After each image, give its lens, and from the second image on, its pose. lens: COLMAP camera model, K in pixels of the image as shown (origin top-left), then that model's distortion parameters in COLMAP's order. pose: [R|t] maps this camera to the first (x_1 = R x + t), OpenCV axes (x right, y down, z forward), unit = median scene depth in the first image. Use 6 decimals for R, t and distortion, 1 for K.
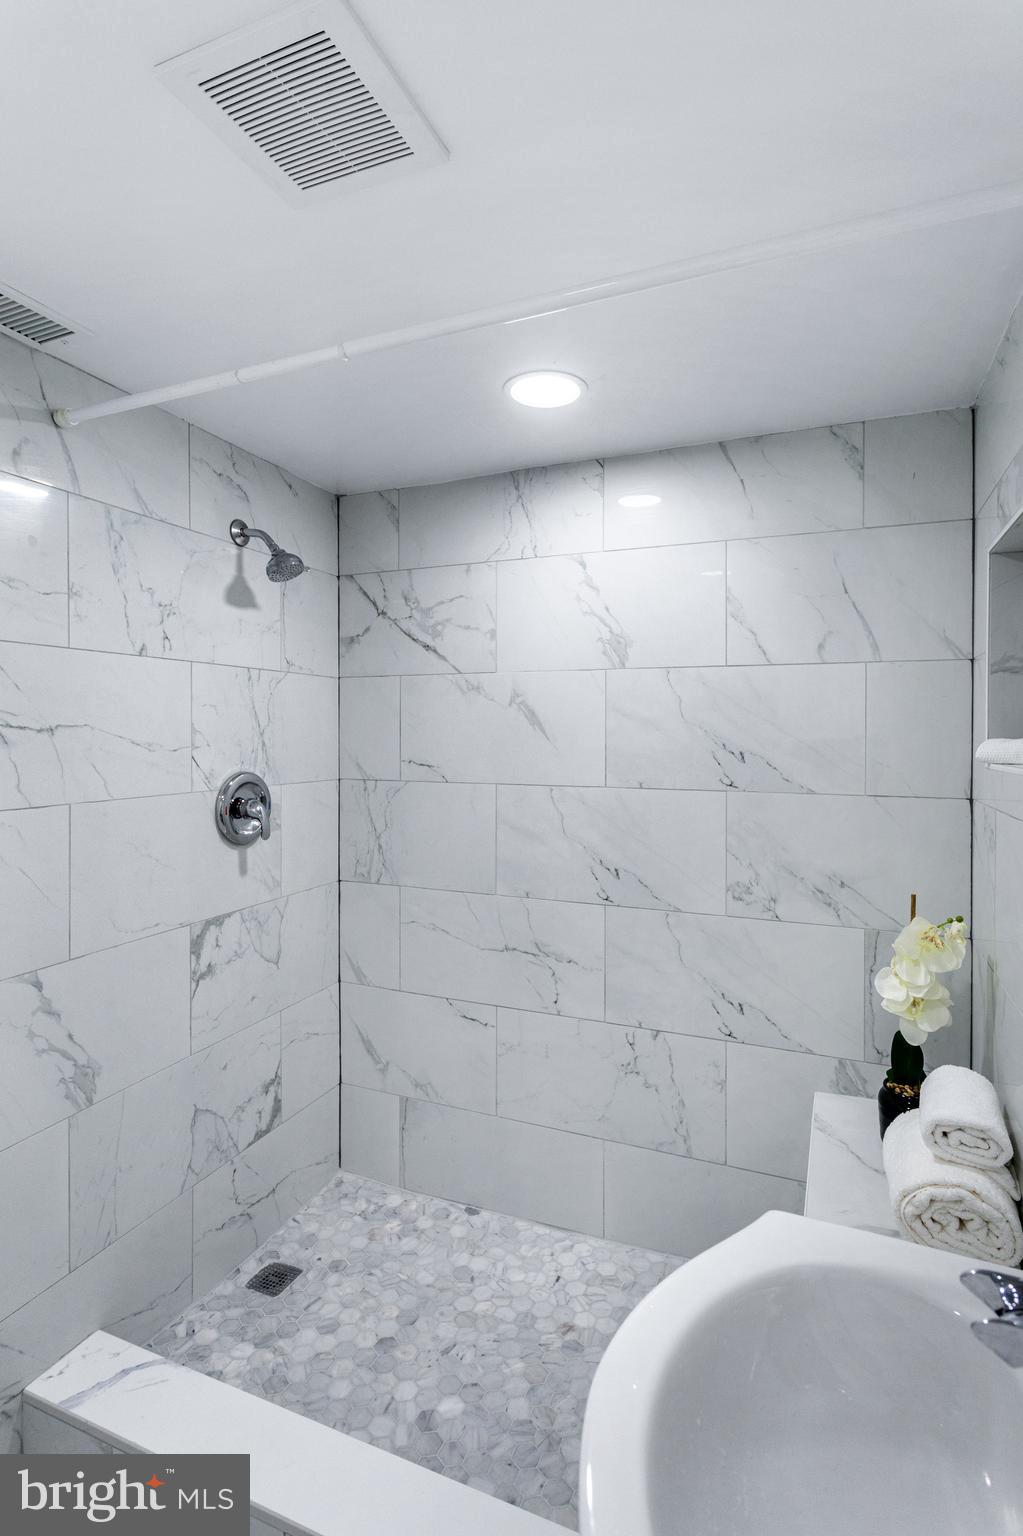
lens RADIAL K [[740.7, 0, 517.4], [0, 740.7, 733.6], [0, 0, 1]] dist [-0.004020, -0.000478]
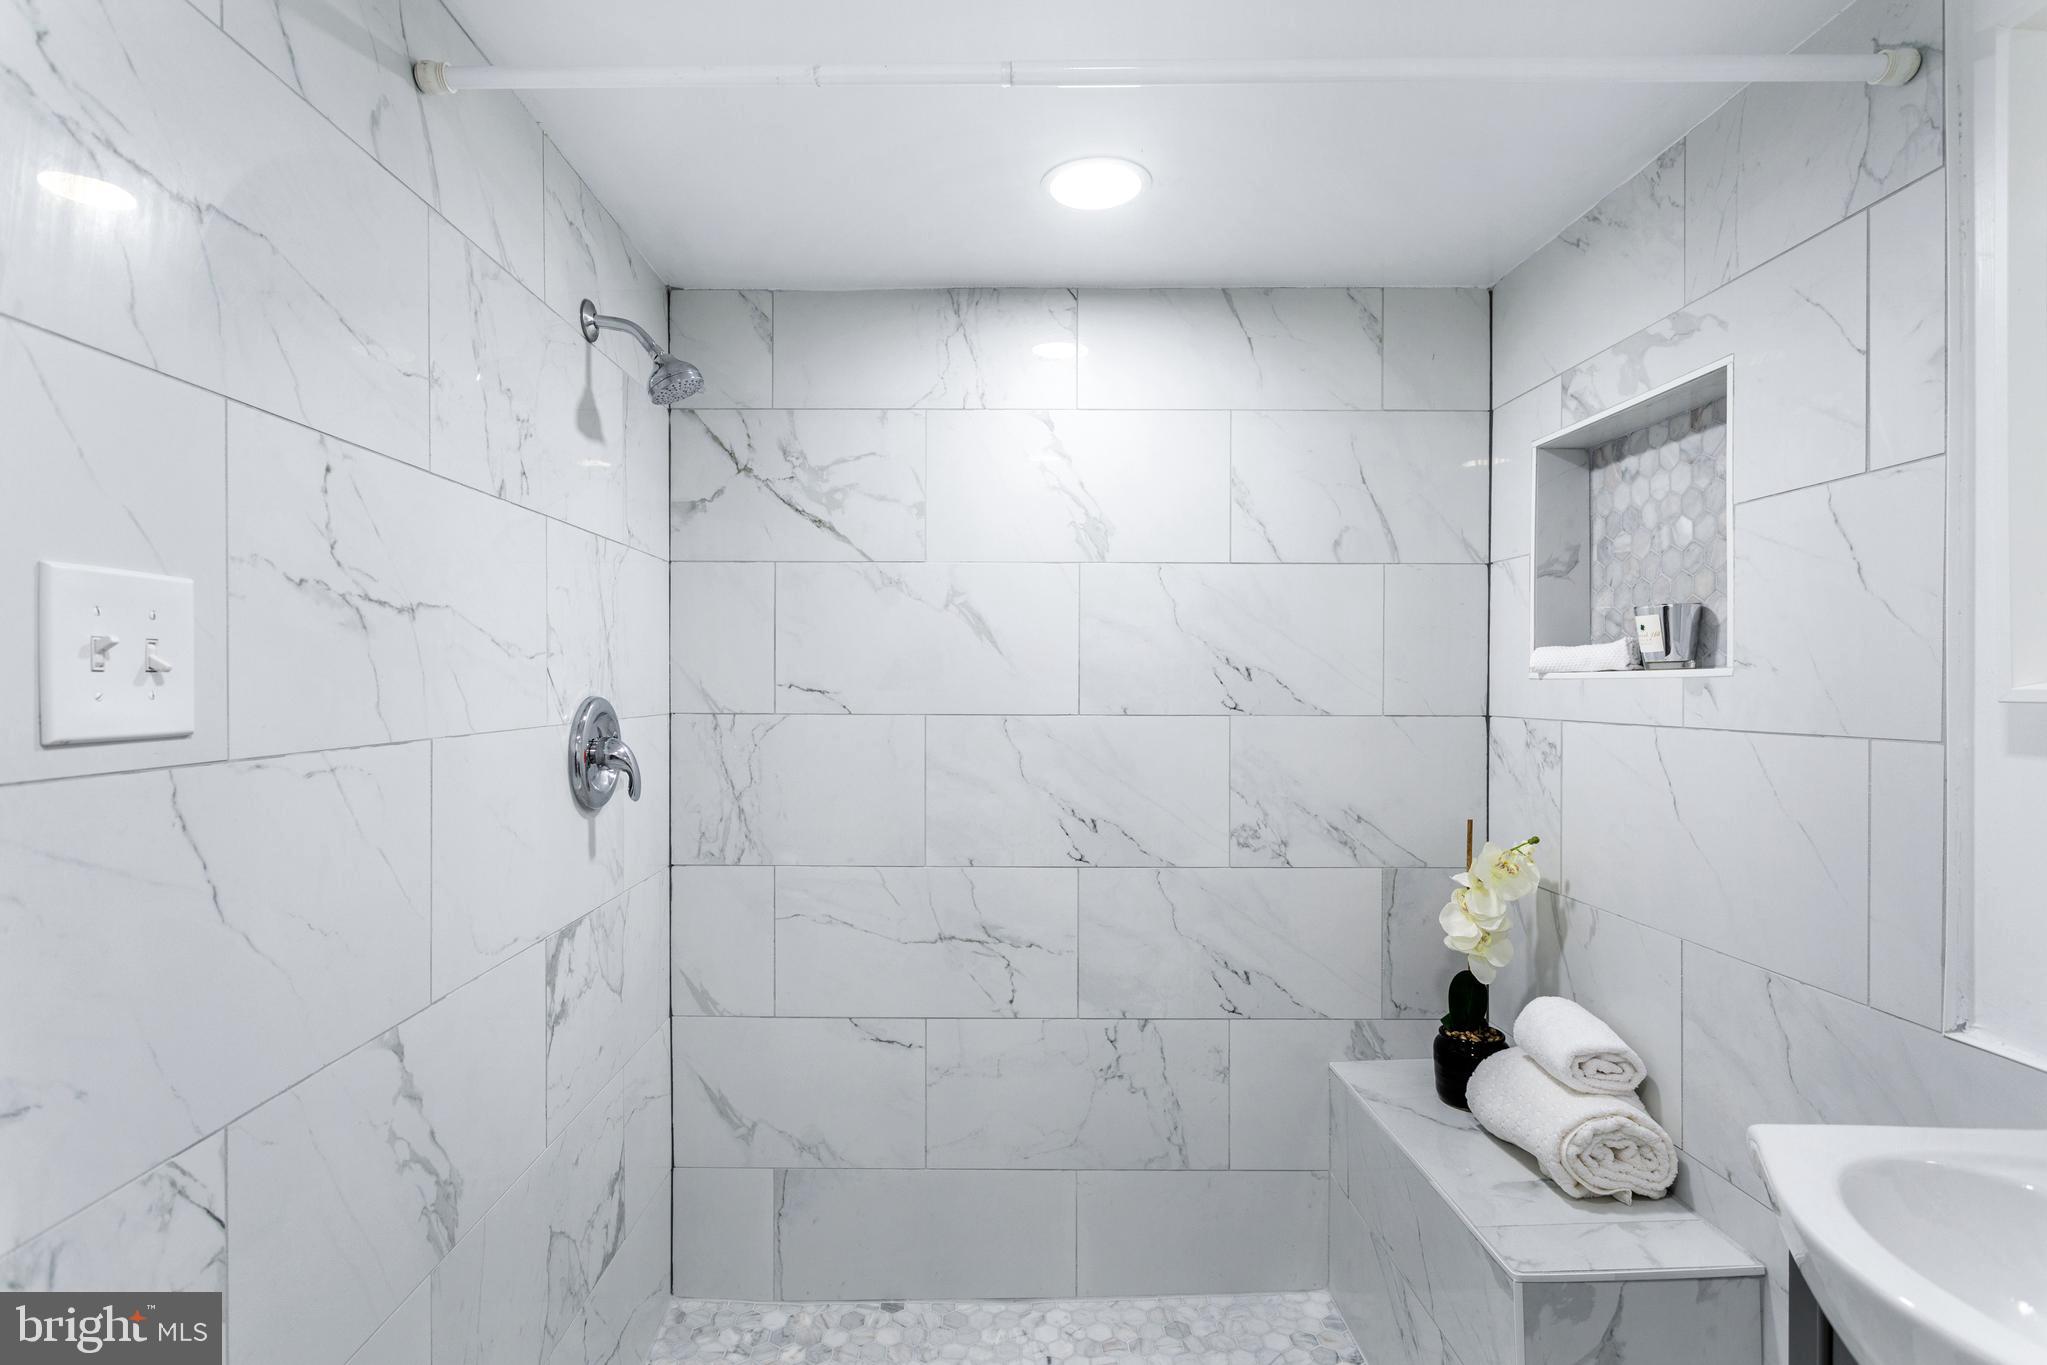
lens RADIAL K [[985.0, 0, 983.2], [0, 985.0, 683.1], [0, 0, 1]] dist [-0.001605, 0.000918]
pose [[0.928659, -0.002346, 0.370928, -0.369384], [0.000923, 0.999992, 0.004013, 0.036458], [-0.370934, -0.003384, 0.928653, 0.084729]]
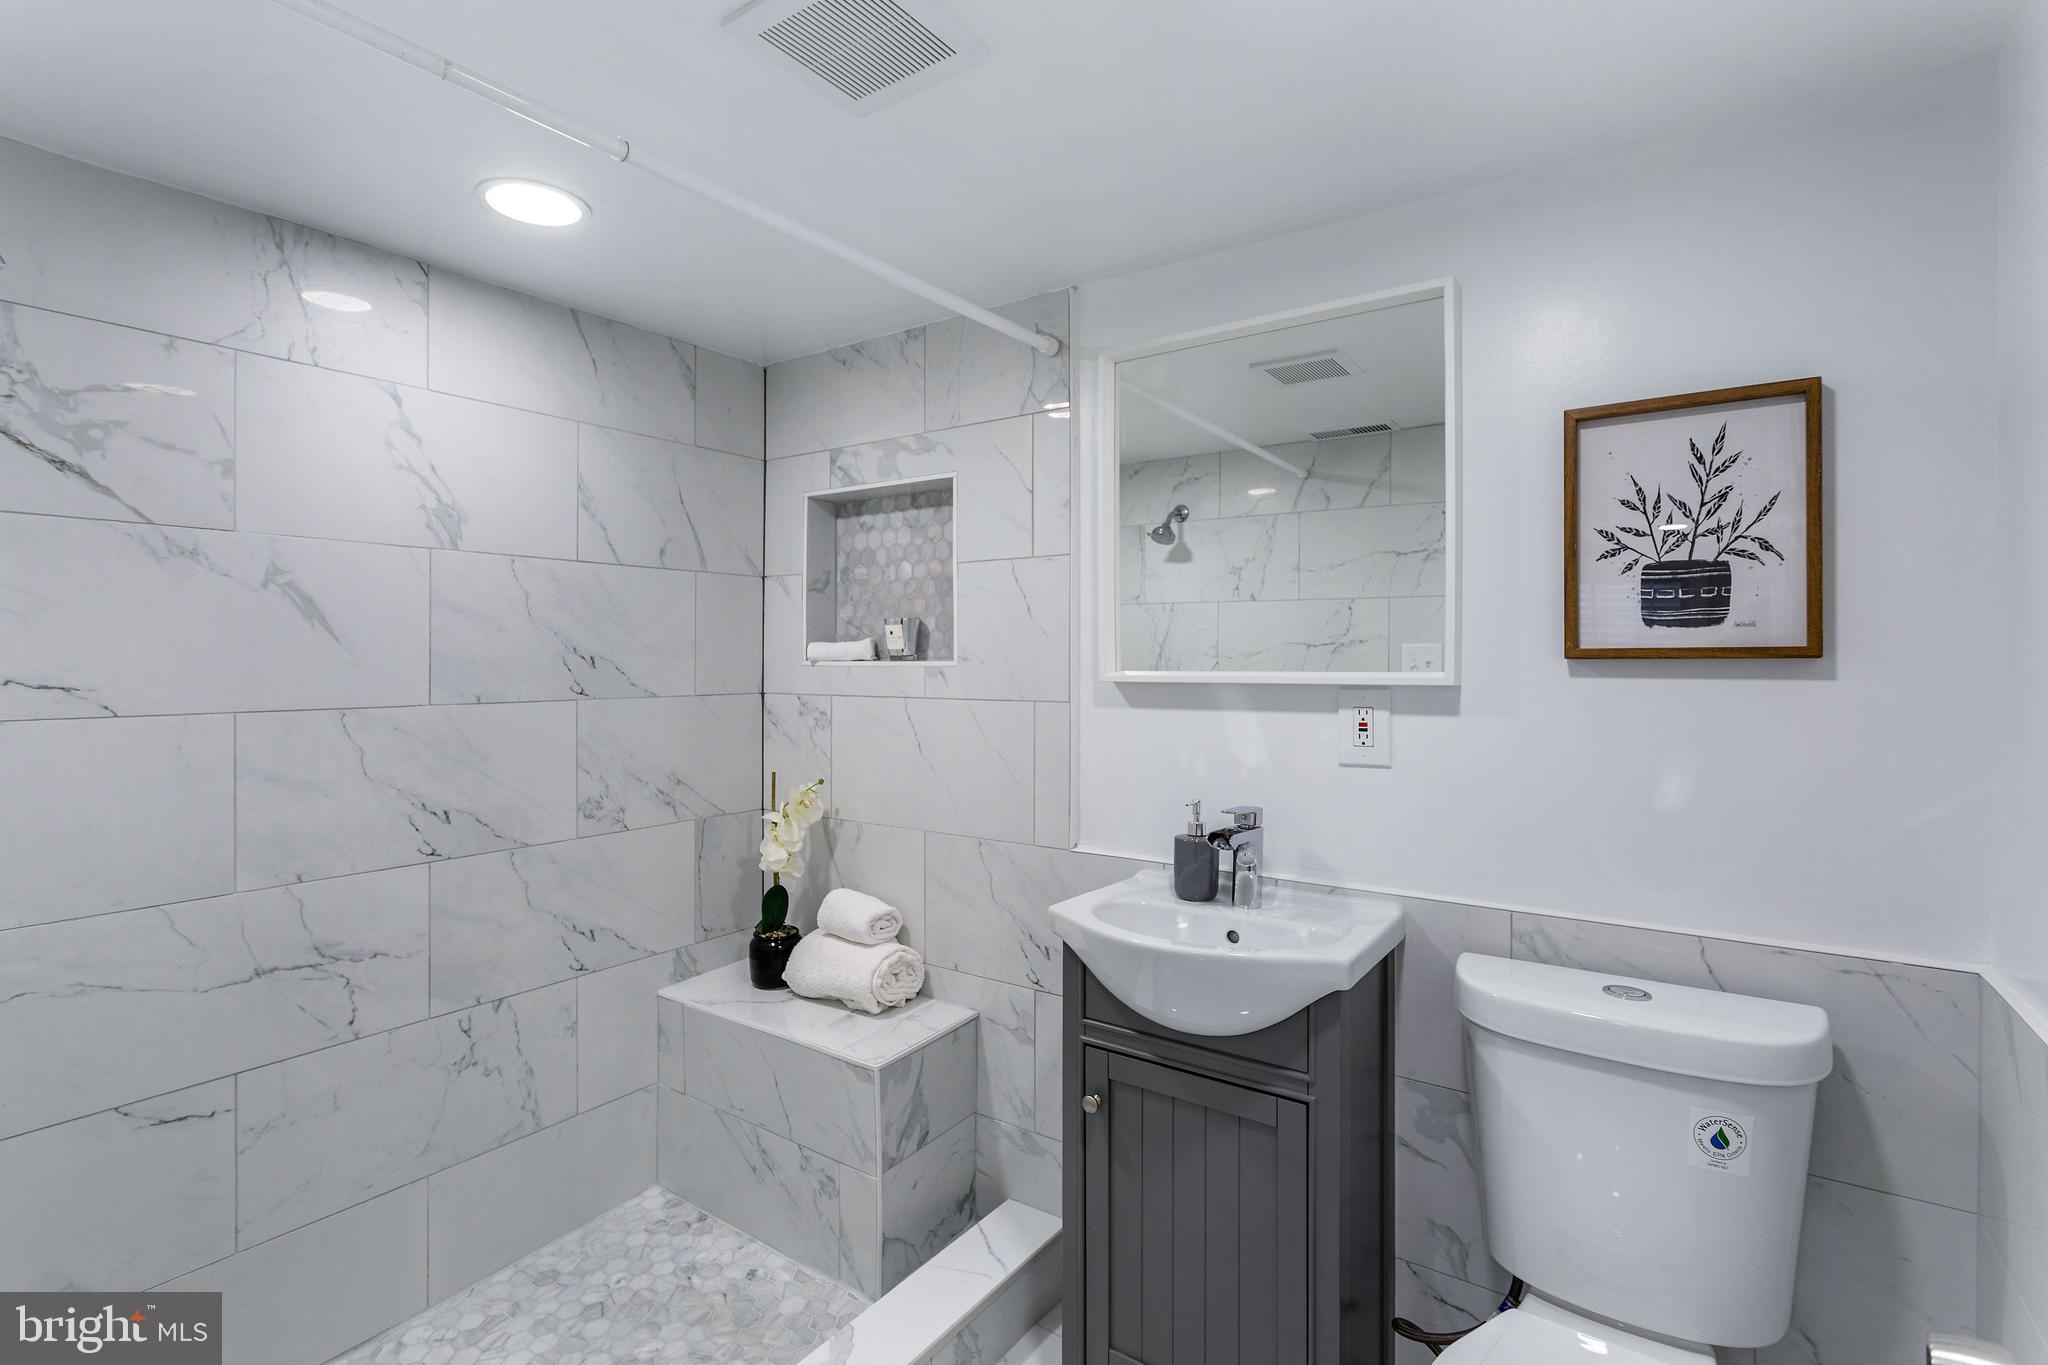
lens RADIAL K [[959.0, 0, 993.9], [0, 959.0, 660.2], [0, 0, 1]] dist [0.001595, 0.000989]
pose [[0.254161, -0.007452, 0.967133, -0.701603], [-0.001344, 0.999967, 0.008058, 0.018792], [-0.967161, -0.003348, 0.254143, 0.208899]]
